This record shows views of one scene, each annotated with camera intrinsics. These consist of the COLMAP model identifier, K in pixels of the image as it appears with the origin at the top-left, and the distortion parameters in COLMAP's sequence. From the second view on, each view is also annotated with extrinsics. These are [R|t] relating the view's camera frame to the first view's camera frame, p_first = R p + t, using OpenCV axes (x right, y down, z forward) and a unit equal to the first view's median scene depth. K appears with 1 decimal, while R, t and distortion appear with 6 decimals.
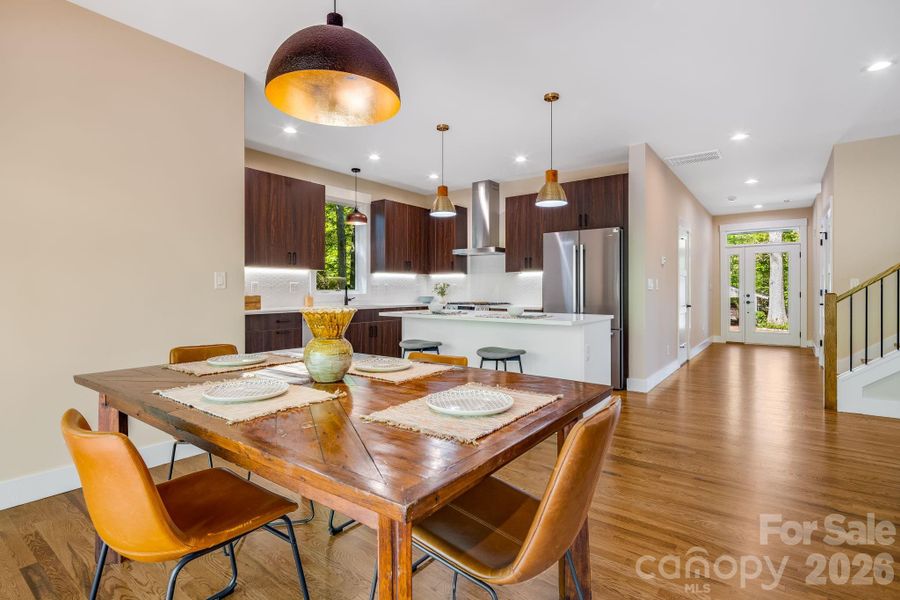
lens RADIAL K [[443.9, 0, 448.8], [0, 443.9, 291.6], [0, 0, 1]] dist [0.010219, -0.004451]
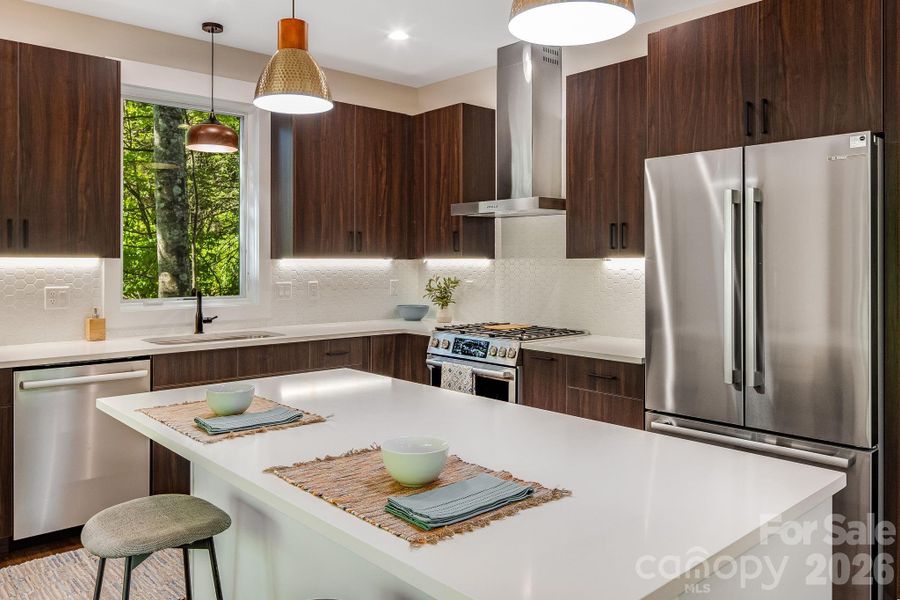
lens RADIAL K [[678.0, 0, 449.9], [0, 678.0, 262.3], [0, 0, 1]] dist [-0.003709, -0.001258]
pose [[0.982130, 0.001810, -0.188194, 0.144840], [-0.002249, 0.999995, -0.002121, -0.039866], [0.188189, 0.002506, 0.982130, 0.379851]]
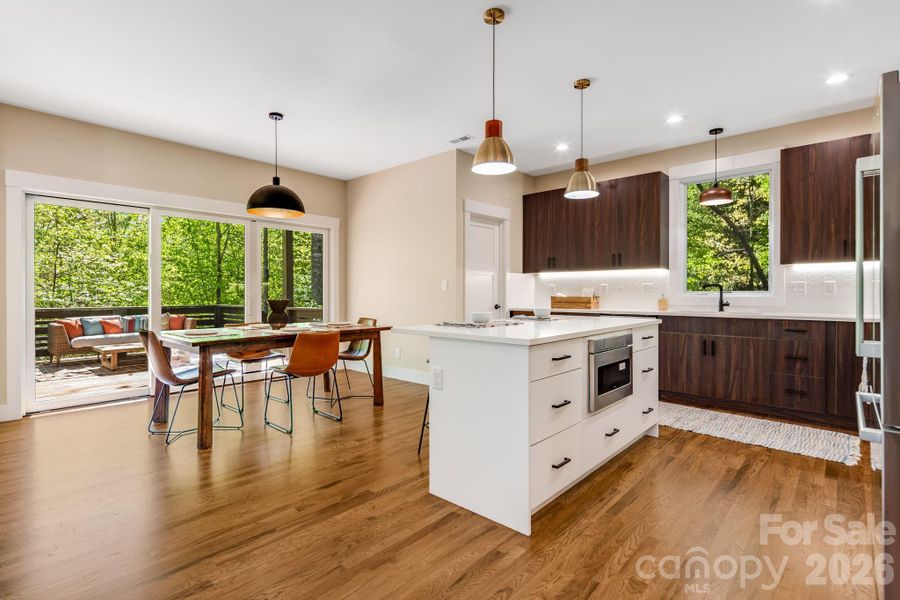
lens RADIAL K [[443.9, 0, 441.4], [0, 443.9, 293.3], [0, 0, 1]] dist [0.010219, -0.004451]
pose [[-0.111065, 0.002830, -0.993809, 0.577773], [-0.002518, 0.999992, 0.003129, -0.001476], [0.993810, 0.002850, -0.111057, 0.612777]]
